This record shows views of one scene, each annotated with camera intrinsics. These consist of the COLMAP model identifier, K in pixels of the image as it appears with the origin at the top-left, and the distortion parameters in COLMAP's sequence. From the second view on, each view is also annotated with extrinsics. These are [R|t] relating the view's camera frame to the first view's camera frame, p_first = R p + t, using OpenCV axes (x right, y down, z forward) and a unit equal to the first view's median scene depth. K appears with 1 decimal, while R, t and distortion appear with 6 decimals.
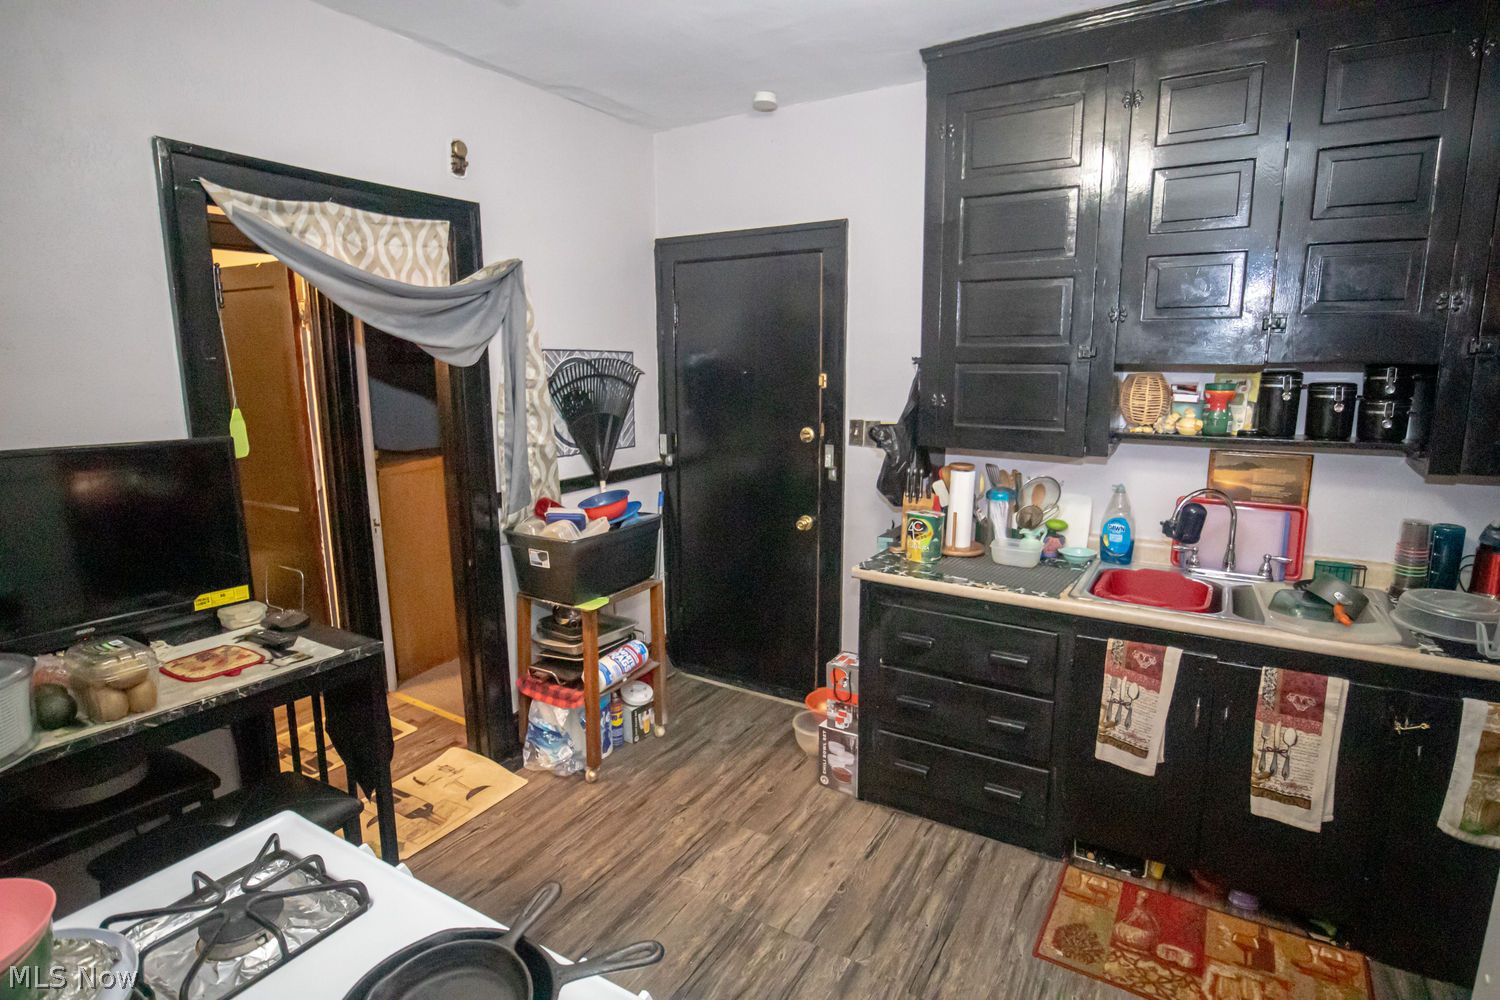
lens RADIAL K [[779.6, 0, 739.9], [0, 779.6, 500.9], [0, 0, 1]] dist [-0.047249, 0.021156]
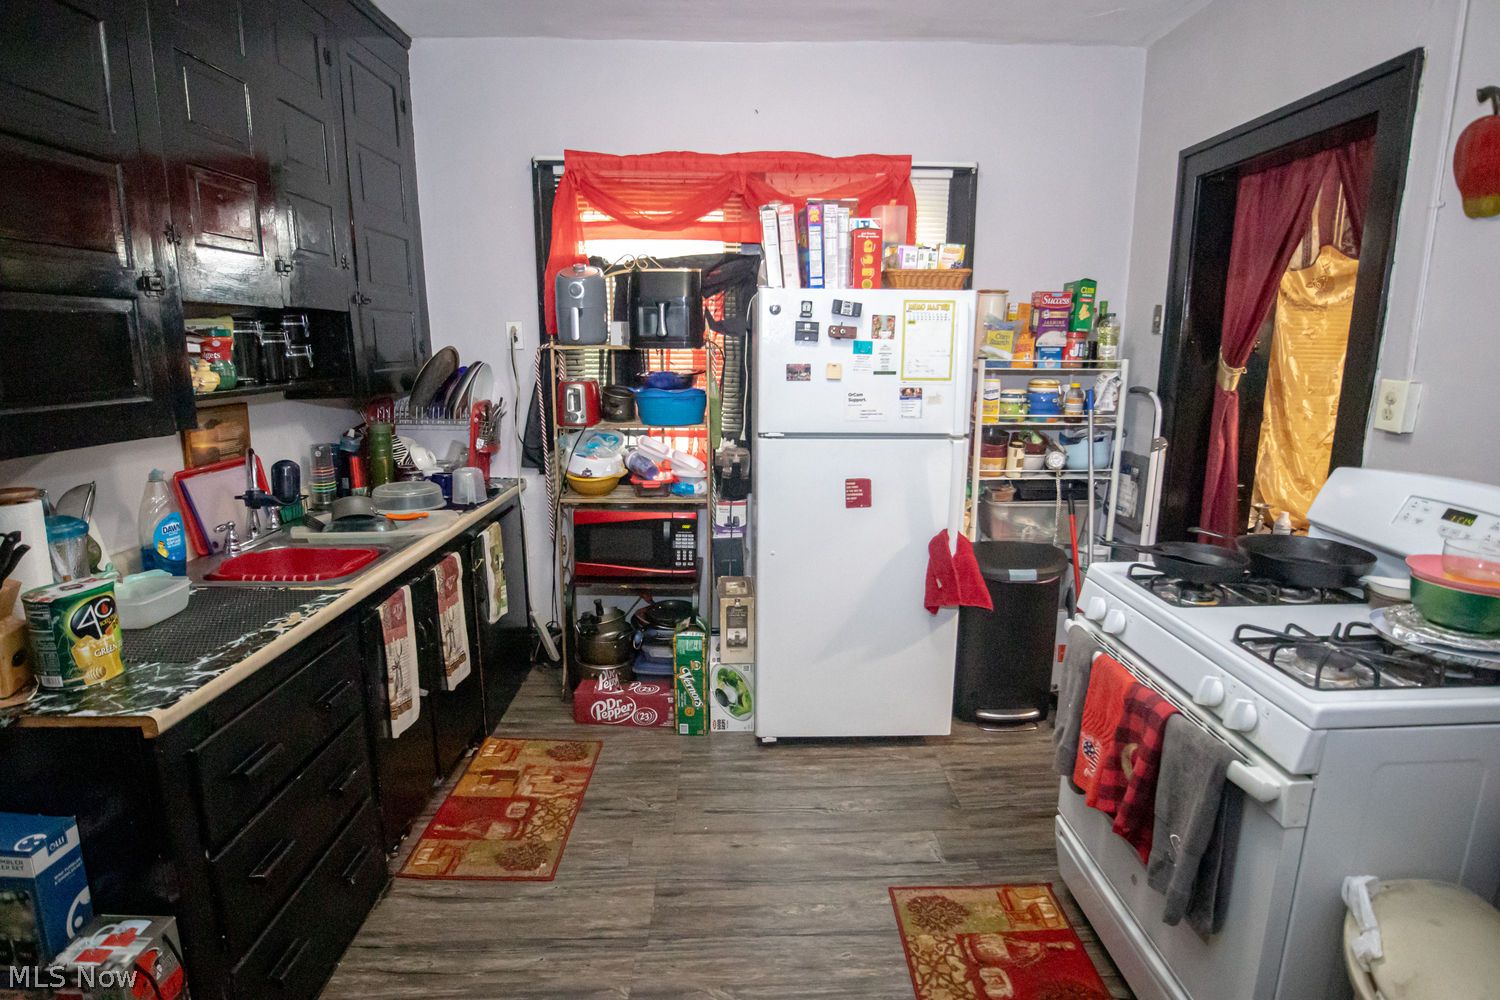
lens RADIAL K [[779.6, 0, 739.9], [0, 779.6, 500.9], [0, 0, 1]] dist [-0.047249, 0.021156]
pose [[-0.546142, -0.159876, 0.822294, -0.440463], [0.154783, 0.945457, 0.286624, -0.124078], [-0.823268, 0.283815, -0.491608, 0.973492]]
